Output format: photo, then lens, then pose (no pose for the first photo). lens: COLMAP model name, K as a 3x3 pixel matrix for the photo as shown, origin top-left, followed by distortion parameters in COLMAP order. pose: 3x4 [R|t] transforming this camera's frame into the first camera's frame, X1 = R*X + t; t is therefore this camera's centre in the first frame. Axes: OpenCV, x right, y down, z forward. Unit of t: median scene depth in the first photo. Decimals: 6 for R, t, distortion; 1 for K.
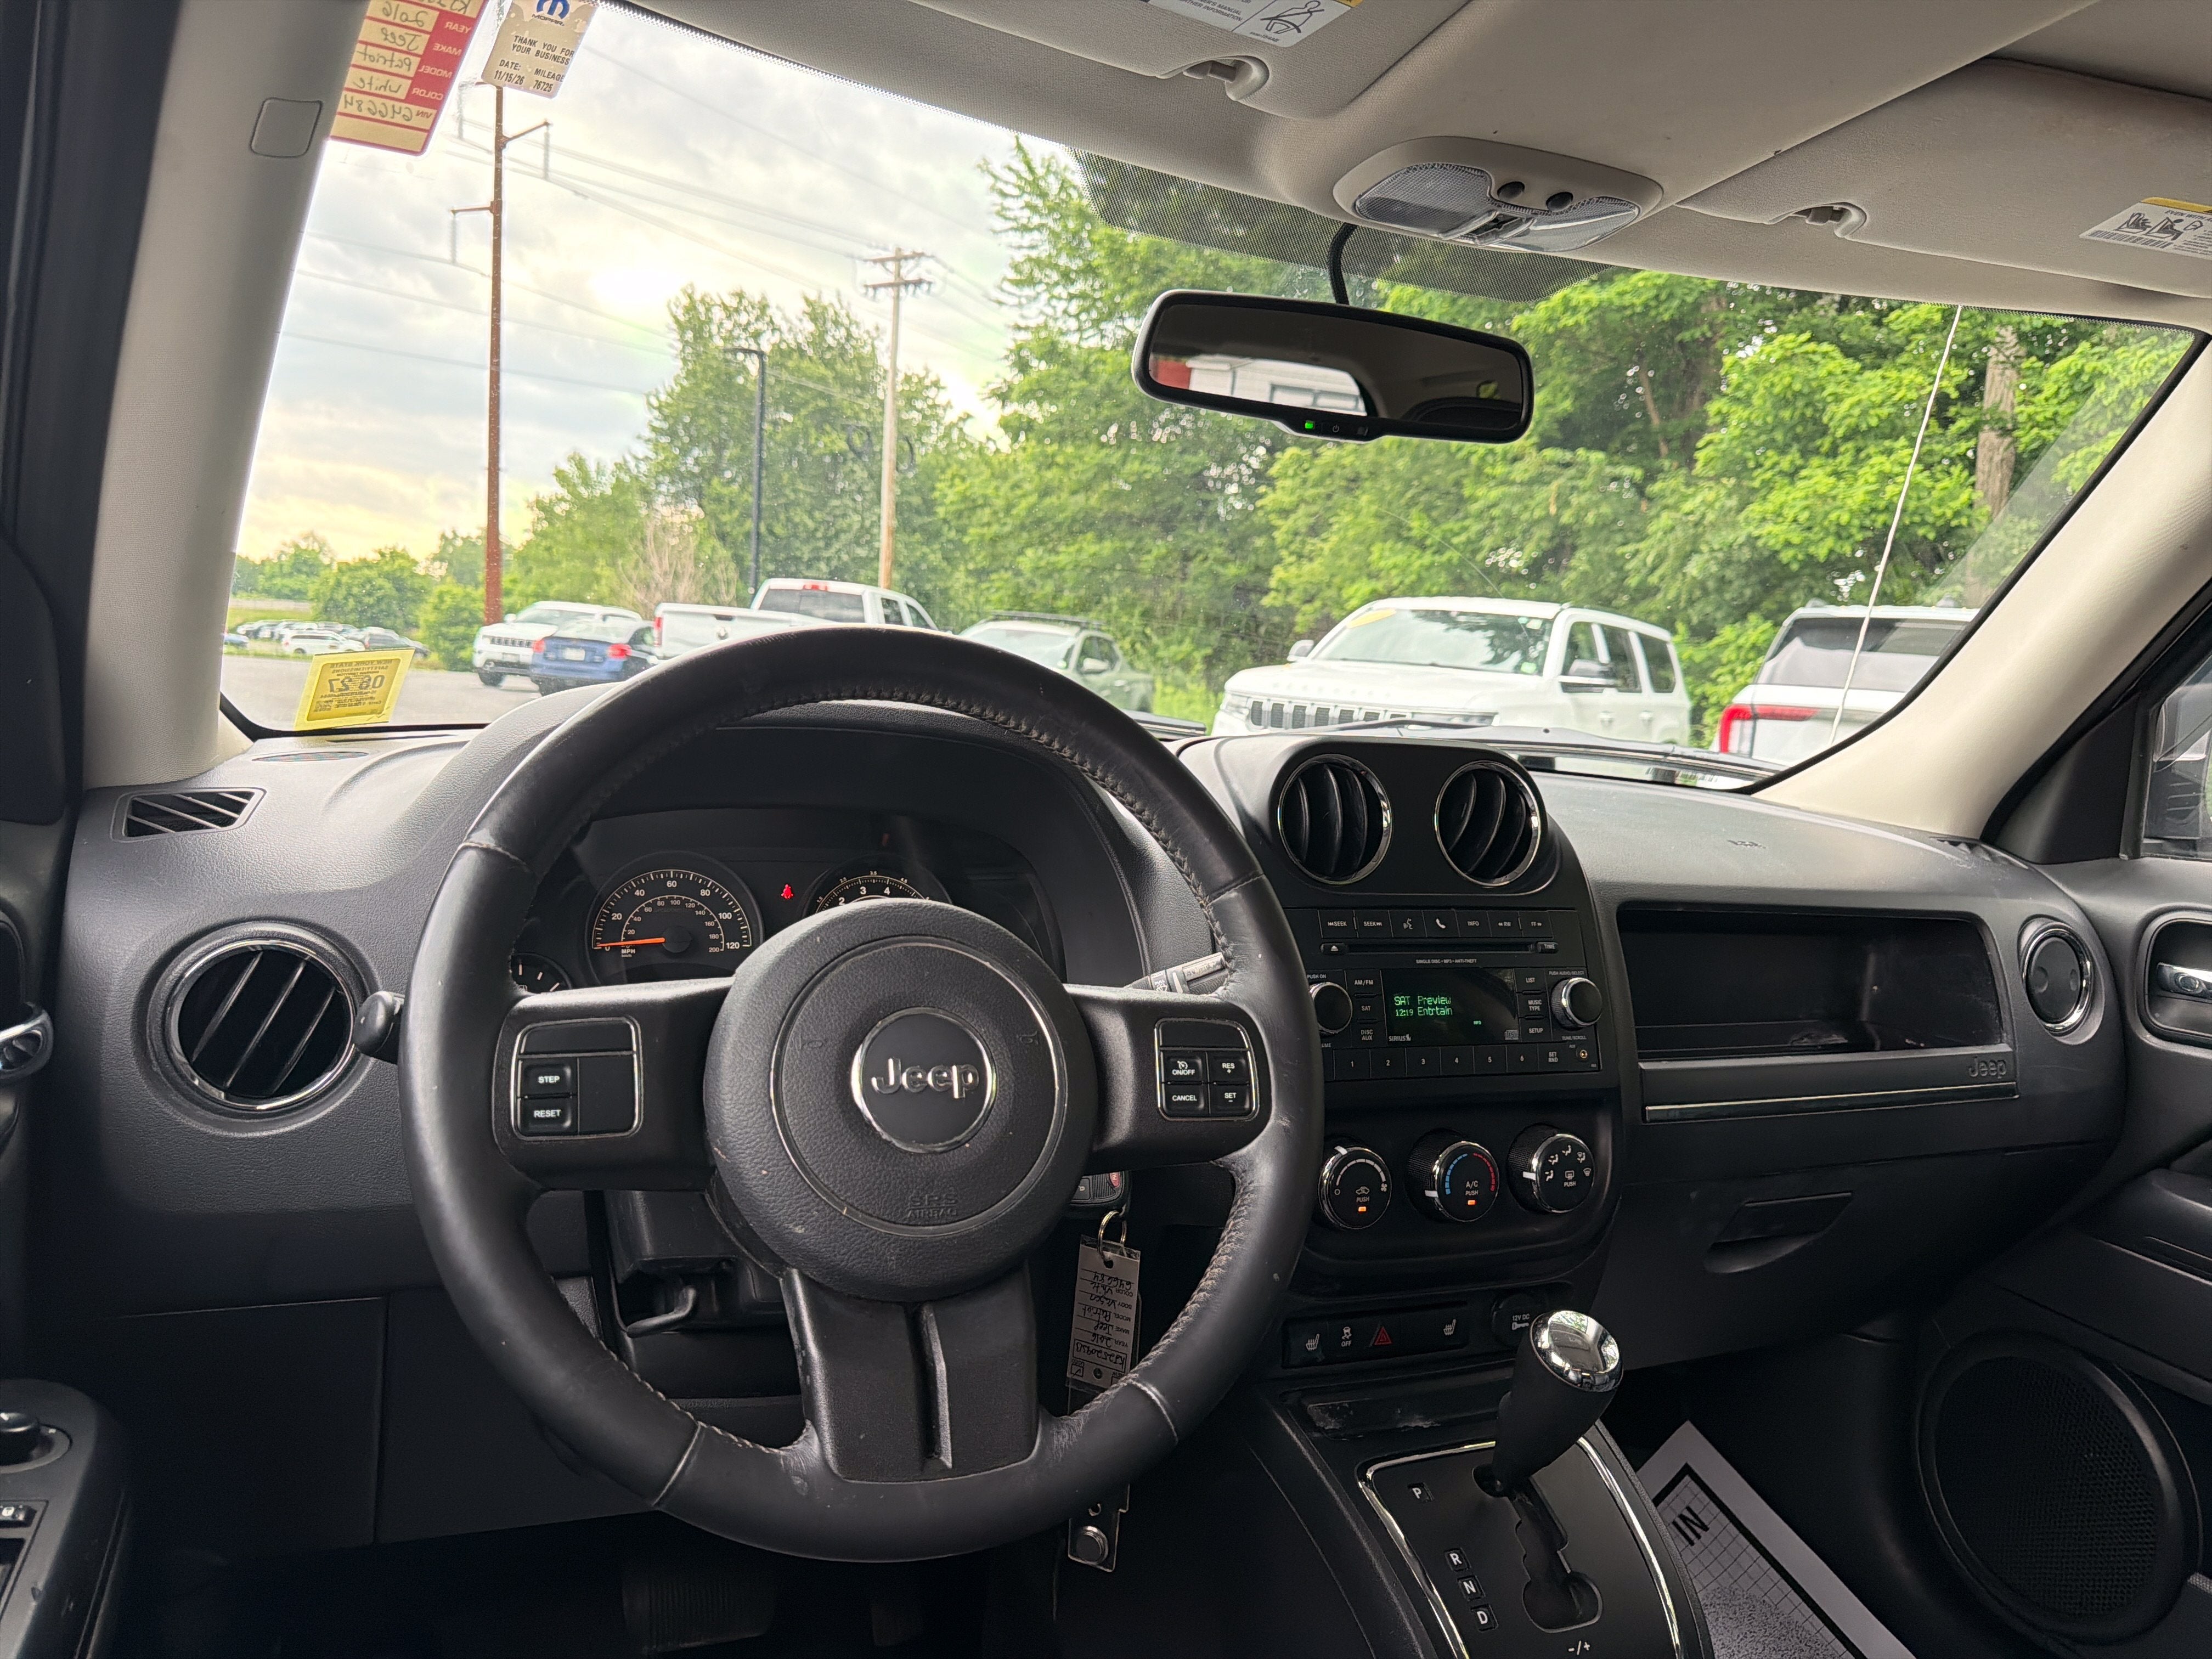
lens RADIAL K [[1612.8, 0, 1095.0], [0, 1612.8, 844.5], [0, 0, 1]] dist [0.029977, -0.035932]
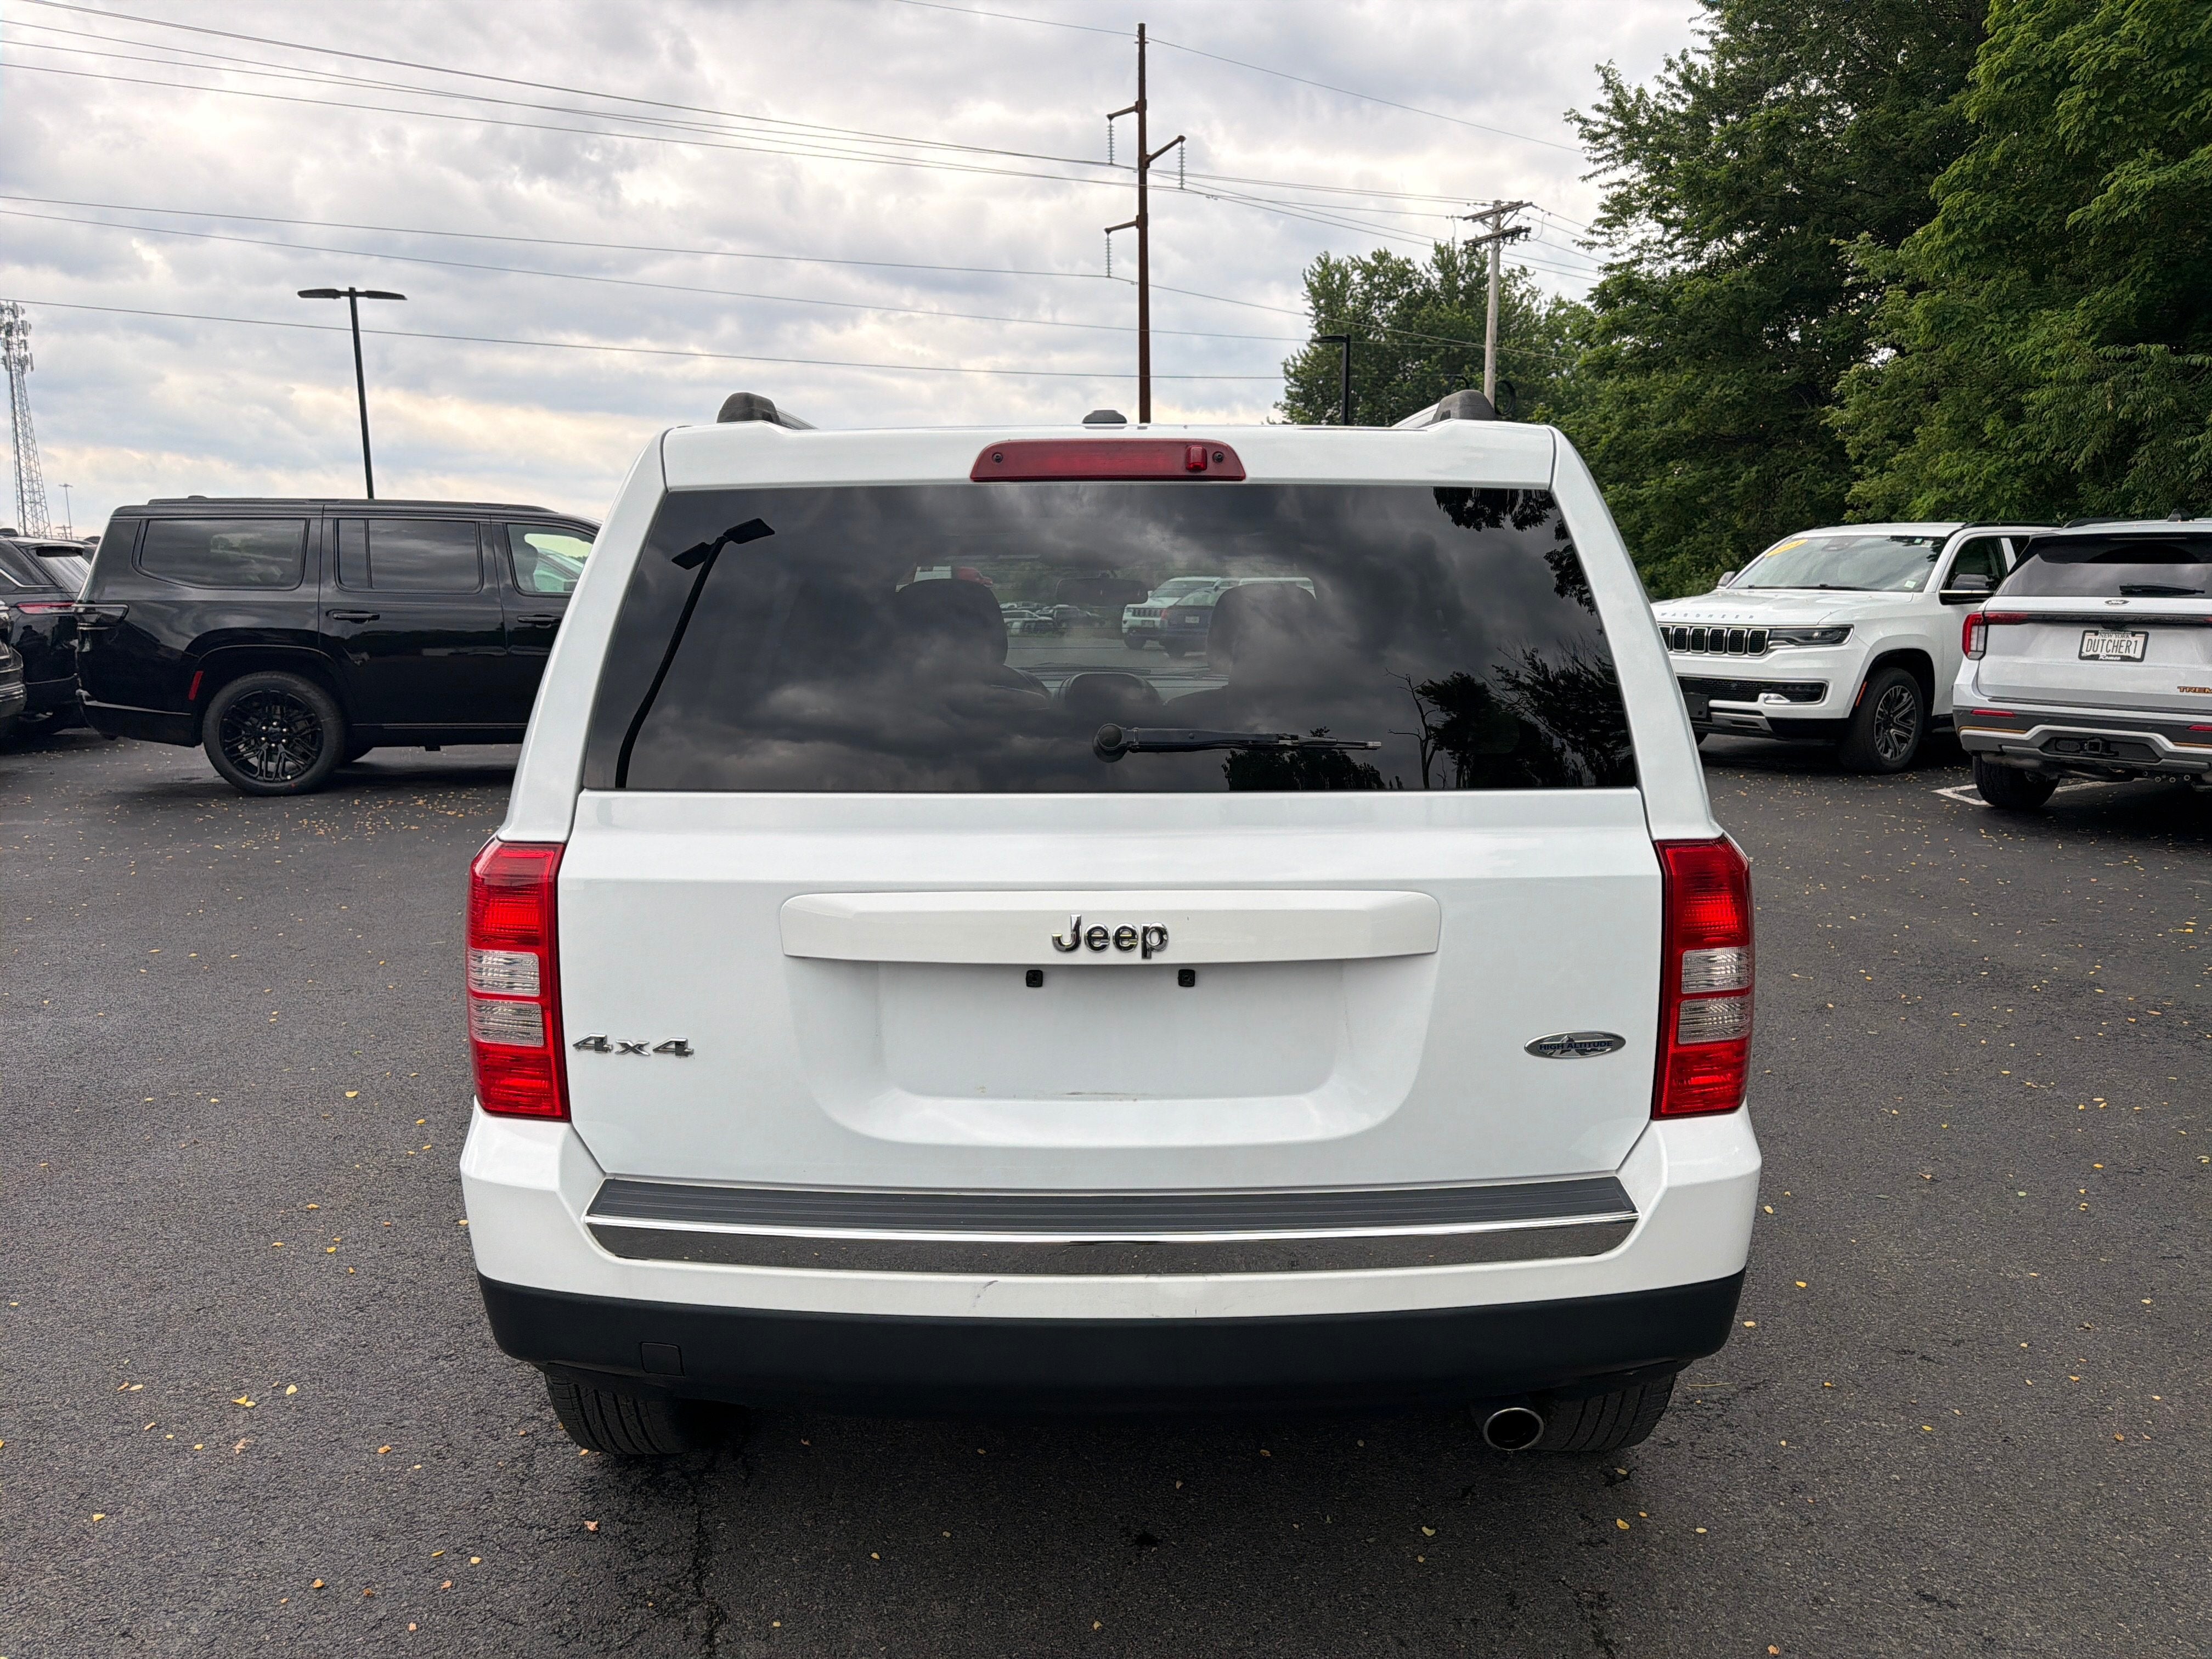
lens RADIAL K [[1612.8, 0, 1091.2], [0, 1612.8, 835.4], [0, 0, 1]] dist [0.029977, -0.035932]
pose [[0.917802, -0.012259, -0.396848, 0.079594], [0.024024, 0.999406, 0.024688, 0.010573], [0.396310, -0.032193, 0.917552, -0.119198]]
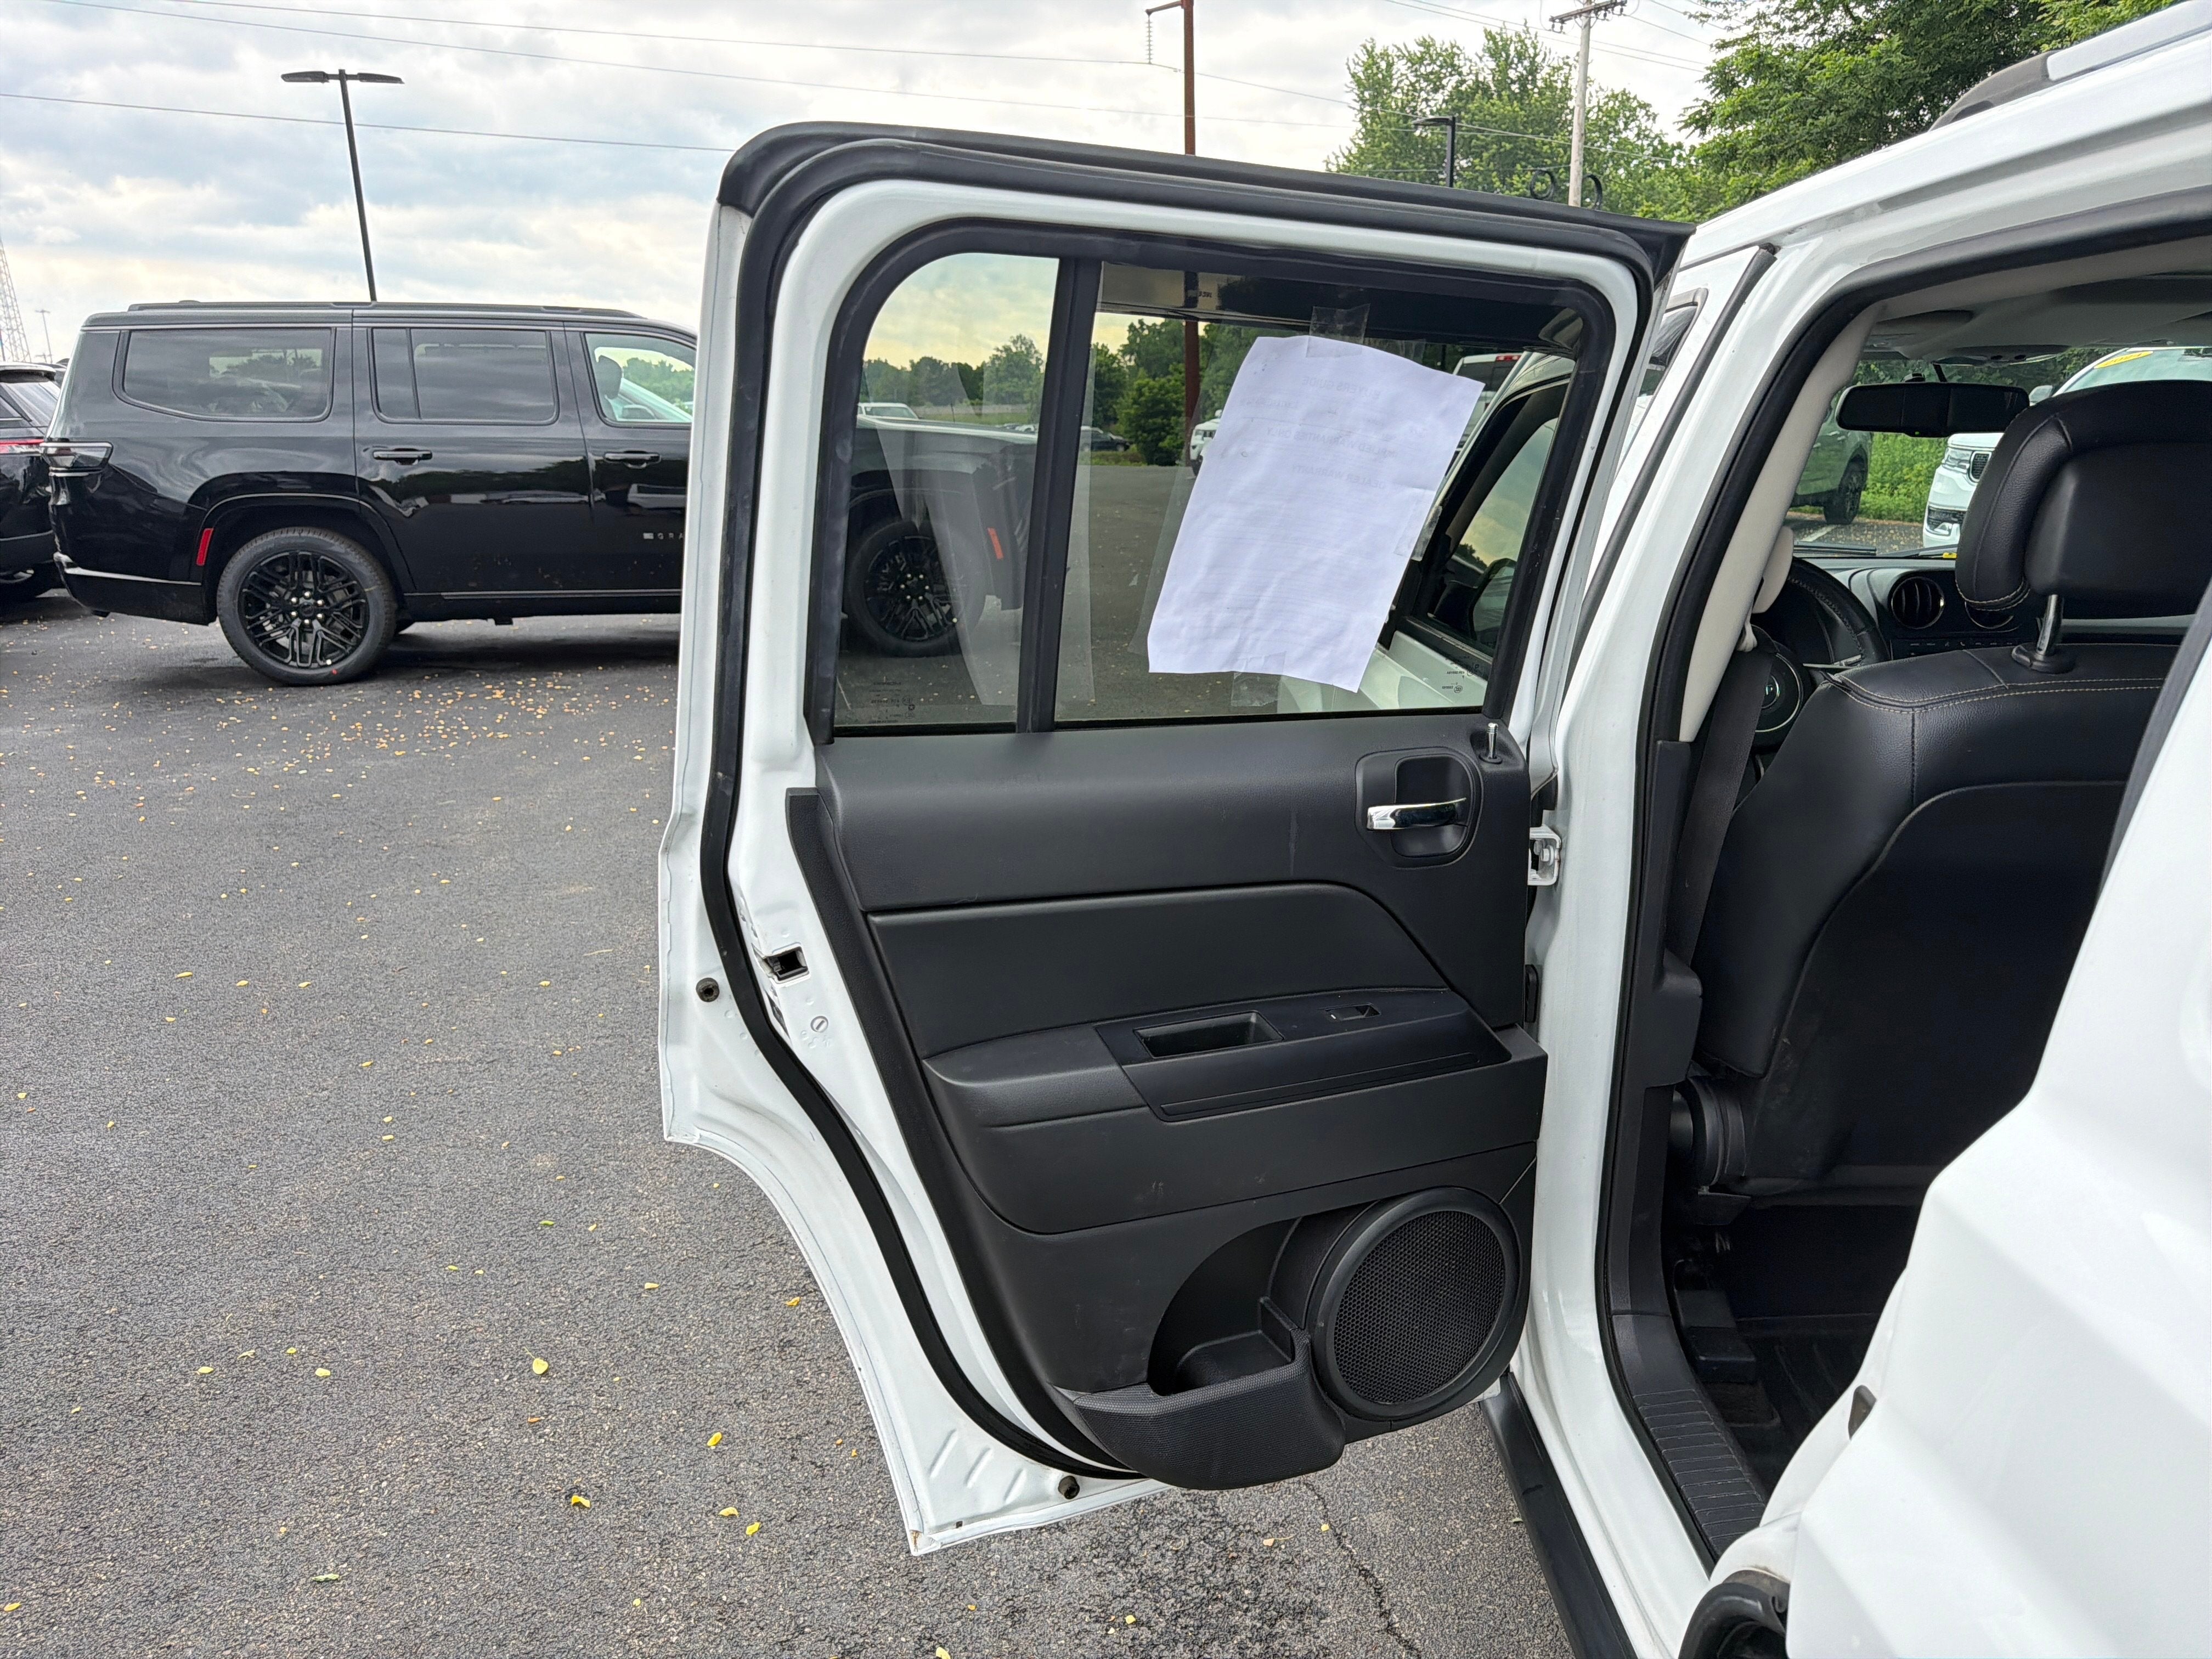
lens RADIAL K [[1612.8, 0, 1098.9], [0, 1612.8, 844.2], [0, 0, 1]] dist [0.029977, -0.035932]
pose [[0.917095, 0.023848, -0.397955, 0.007925], [0.032127, 0.990542, 0.133399, -0.000485], [0.397373, -0.135125, 0.907654, -0.065713]]
